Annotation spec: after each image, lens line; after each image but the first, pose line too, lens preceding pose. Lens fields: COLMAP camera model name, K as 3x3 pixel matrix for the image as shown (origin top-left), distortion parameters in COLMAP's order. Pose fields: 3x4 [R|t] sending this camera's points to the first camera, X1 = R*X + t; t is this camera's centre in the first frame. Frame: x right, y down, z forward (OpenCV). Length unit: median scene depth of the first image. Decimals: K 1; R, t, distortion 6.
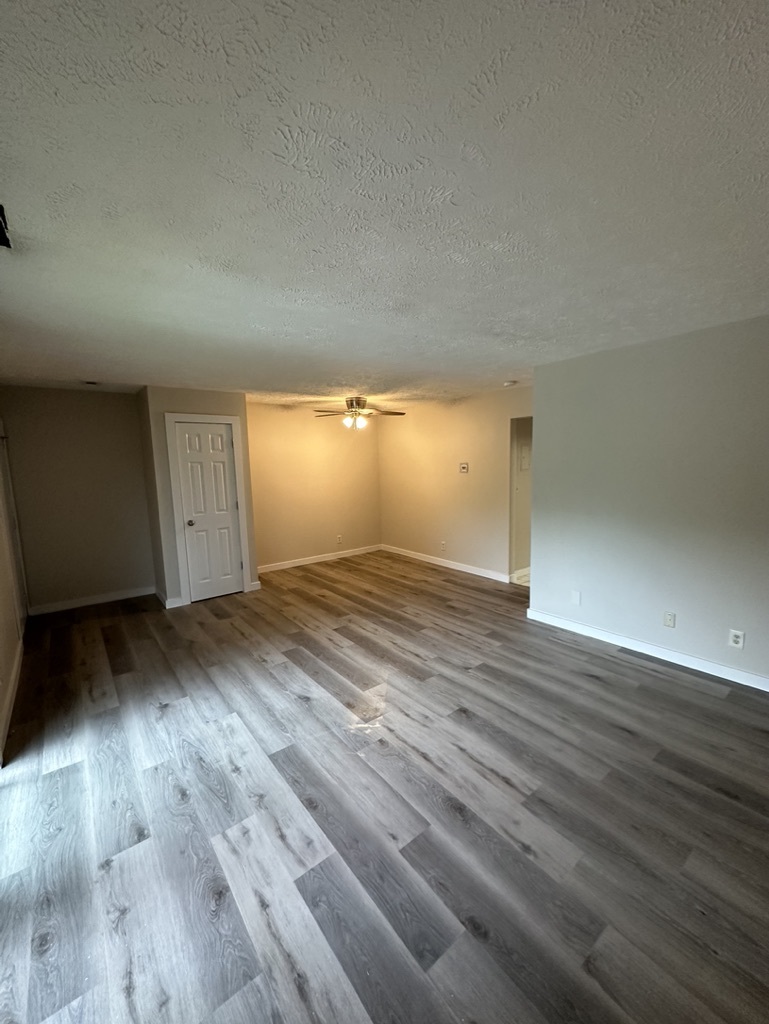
lens RADIAL K [[406.9, 0, 385.7], [0, 406.9, 511.8], [0, 0, 1]] dist [-0.003614, 0.000540]
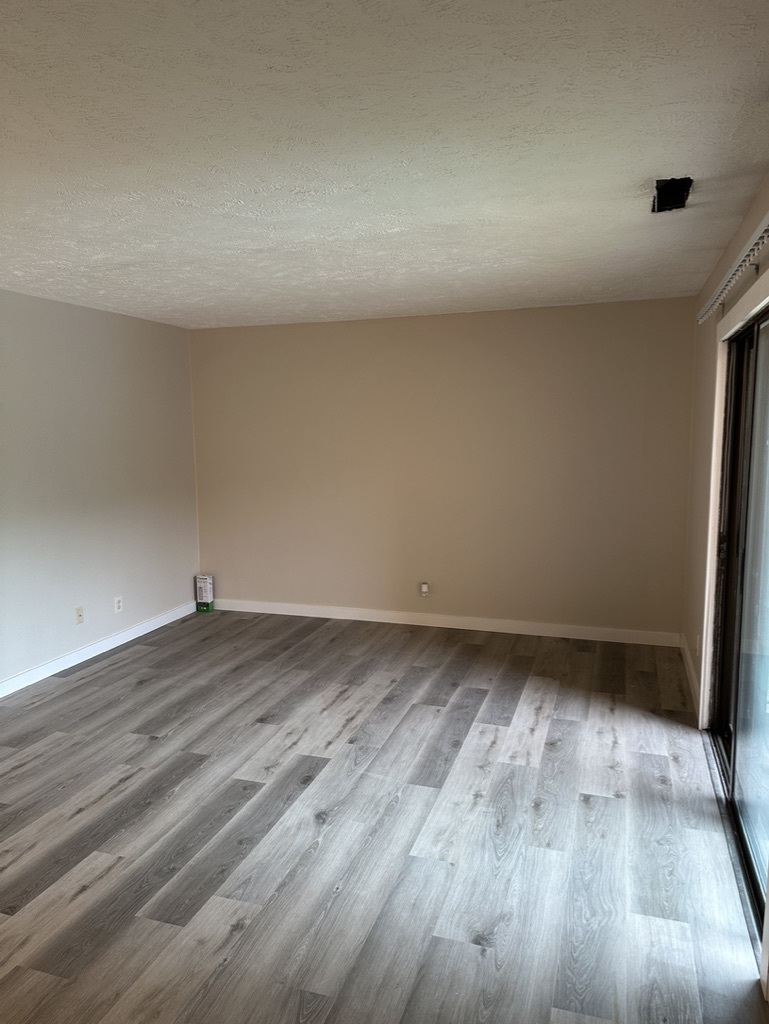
lens RADIAL K [[713.7, 0, 379.9], [0, 713.7, 512.0], [0, 0, 1]] dist [0.082636, -0.126259]
pose [[-0.542433, -0.068047, 0.837339, -0.998343], [0.126257, 0.978791, 0.161332, -0.134076], [-0.830558, 0.193232, -0.522337, 1.252376]]
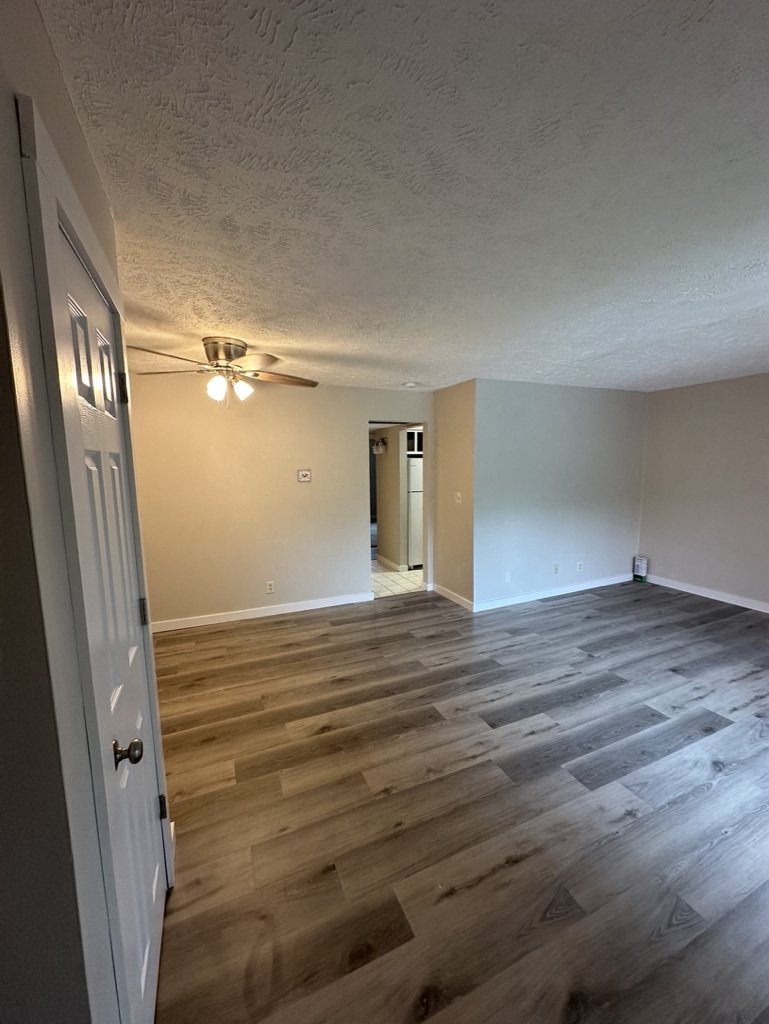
lens RADIAL K [[406.9, 0, 385.7], [0, 406.9, 511.8], [0, 0, 1]] dist [-0.003614, 0.000540]
pose [[0.249085, -0.095305, 0.963781, -0.938821], [0.125094, 0.989976, 0.065565, -0.131183], [-0.960369, 0.104232, 0.258510, 1.211515]]
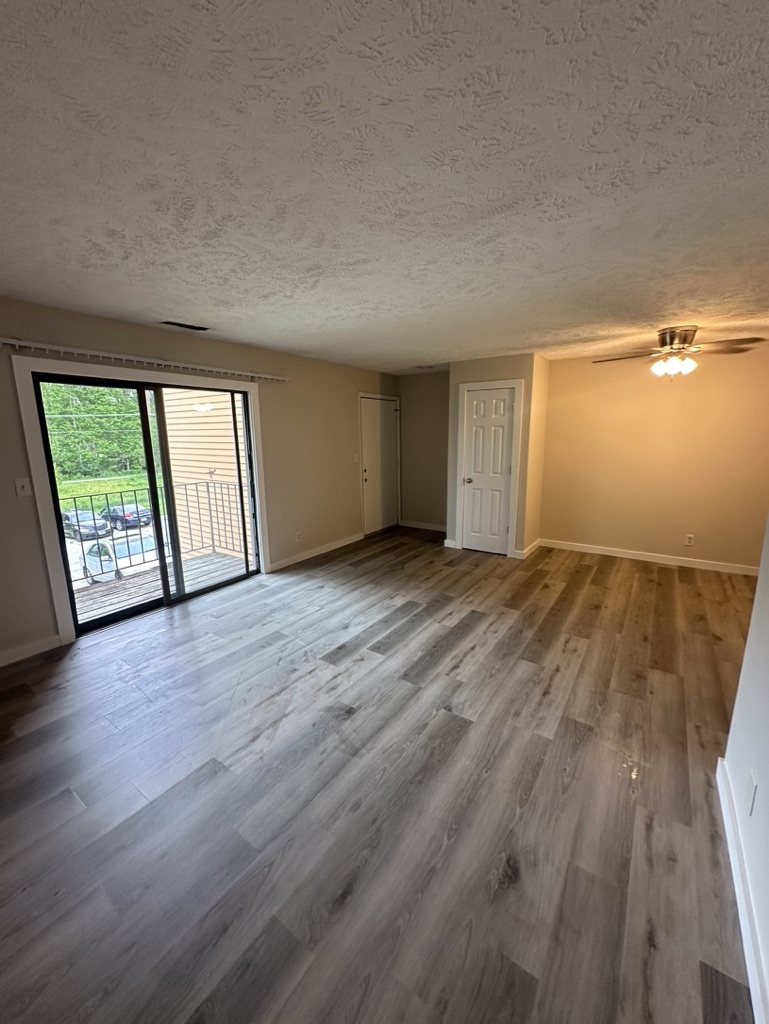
lens RADIAL K [[406.9, 0, 385.7], [0, 406.9, 511.8], [0, 0, 1]] dist [-0.003614, 0.000540]
pose [[0.293424, 0.202655, -0.934256, 0.802263], [-0.114840, 0.977668, 0.176004, -0.090731], [0.949060, 0.055646, 0.310144, 0.641217]]
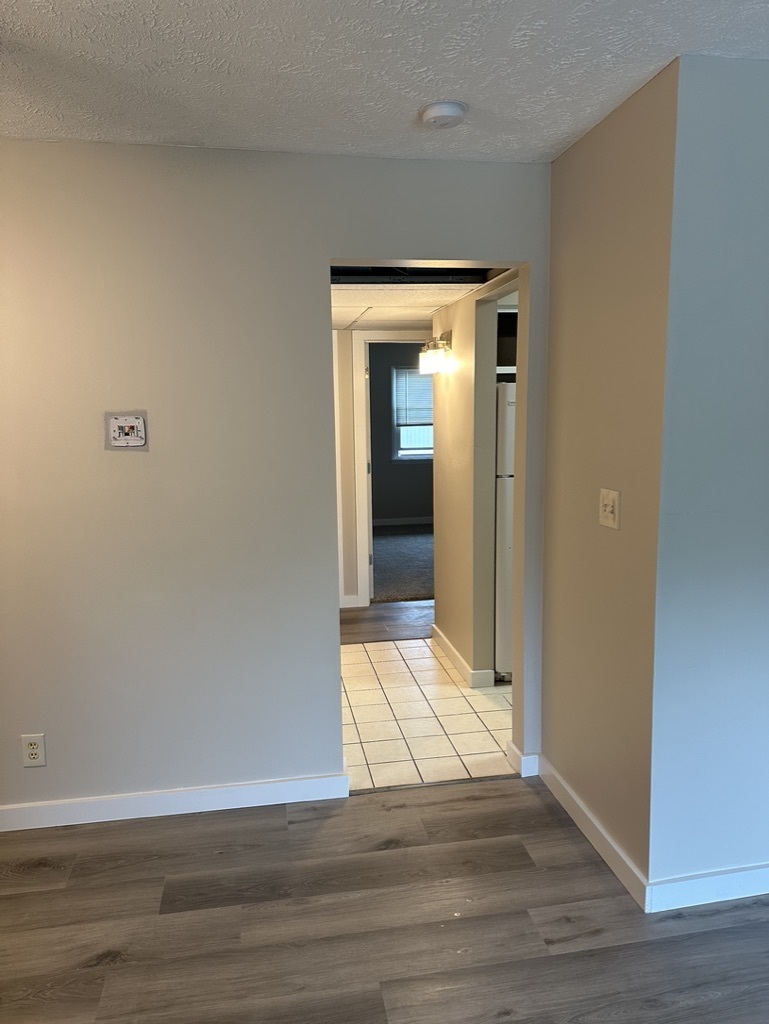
lens RADIAL K [[726.0, 0, 384.5], [0, 726.0, 512.0], [0, 0, 1]] dist [0.002160, -0.002854]
pose [[0.470326, -0.110231, 0.875581, -0.248520], [0.108985, 0.991828, 0.066323, -0.127218], [-0.875737, 0.064232, 0.478497, 1.177412]]
